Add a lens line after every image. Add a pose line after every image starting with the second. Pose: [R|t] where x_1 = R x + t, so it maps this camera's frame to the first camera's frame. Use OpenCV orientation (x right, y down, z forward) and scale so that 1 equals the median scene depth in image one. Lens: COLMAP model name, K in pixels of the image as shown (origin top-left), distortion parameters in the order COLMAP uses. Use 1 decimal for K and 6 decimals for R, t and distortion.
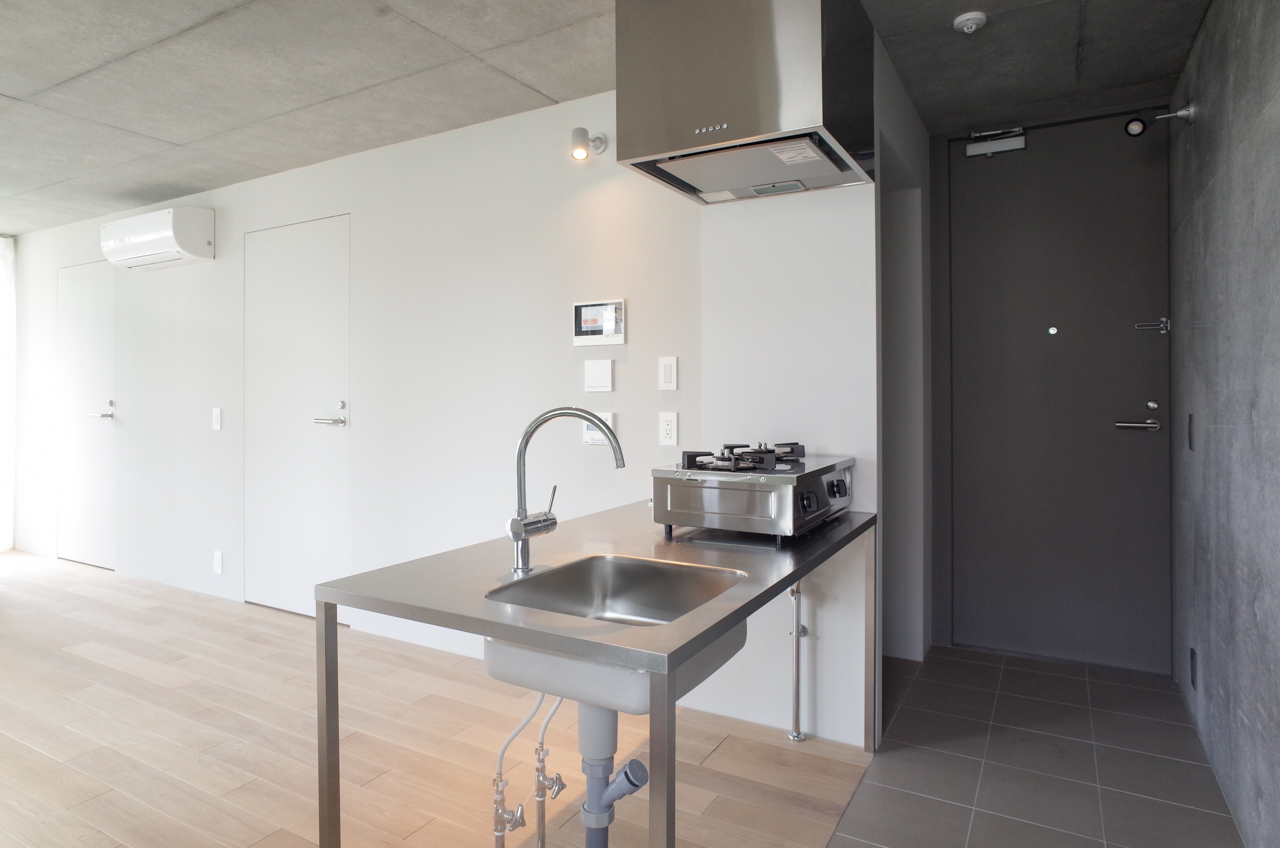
lens RADIAL K [[740.8, 0, 637.6], [0, 740.8, 384.4], [0, 0, 1]] dist [-0.035599, 0.024385]
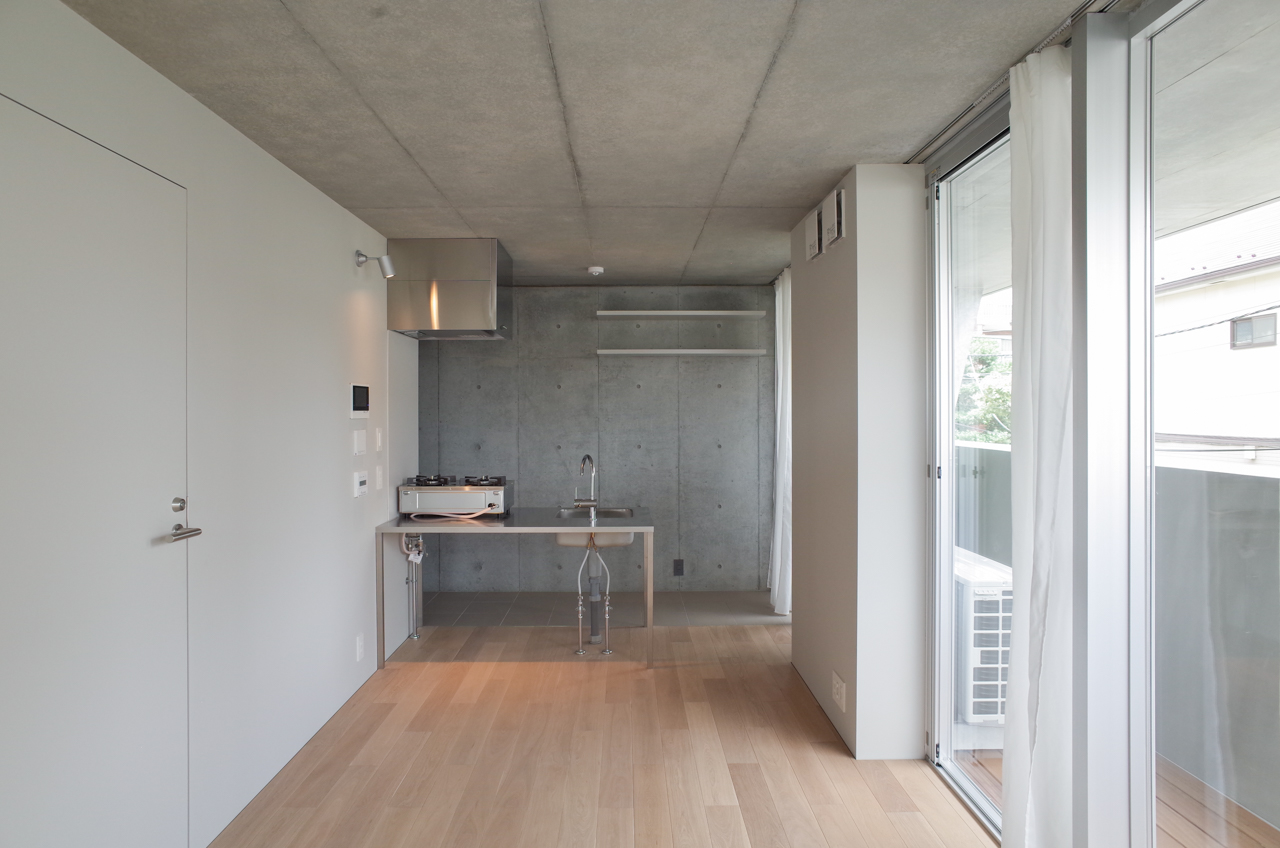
lens RADIAL K [[744.0, 0, 634.4], [0, 744.0, 413.7], [0, 0, 1]] dist [-0.036636, -0.000053]
pose [[-0.503674, 0.004512, 0.863882, -1.103569], [-0.005006, 0.999954, -0.008142, -0.042925], [-0.863879, -0.008425, -0.503629, 0.985891]]
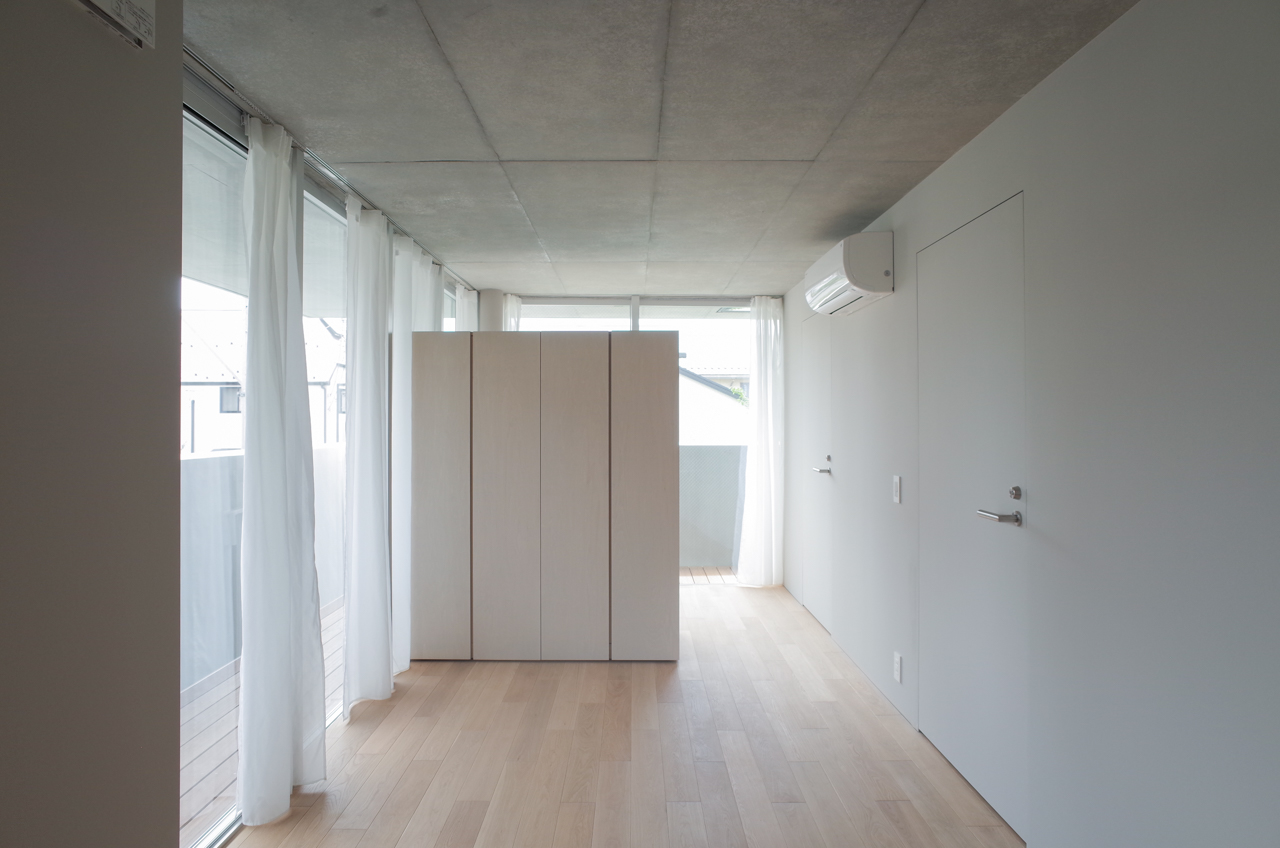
lens RADIAL K [[744.0, 0, 634.4], [0, 744.0, 413.7], [0, 0, 1]] dist [-0.036636, -0.000053]
pose [[0.494764, -0.006739, -0.869001, -0.008554], [0.010409, 0.999944, -0.001828, -0.043049], [0.868965, -0.008141, 0.494806, 0.398067]]
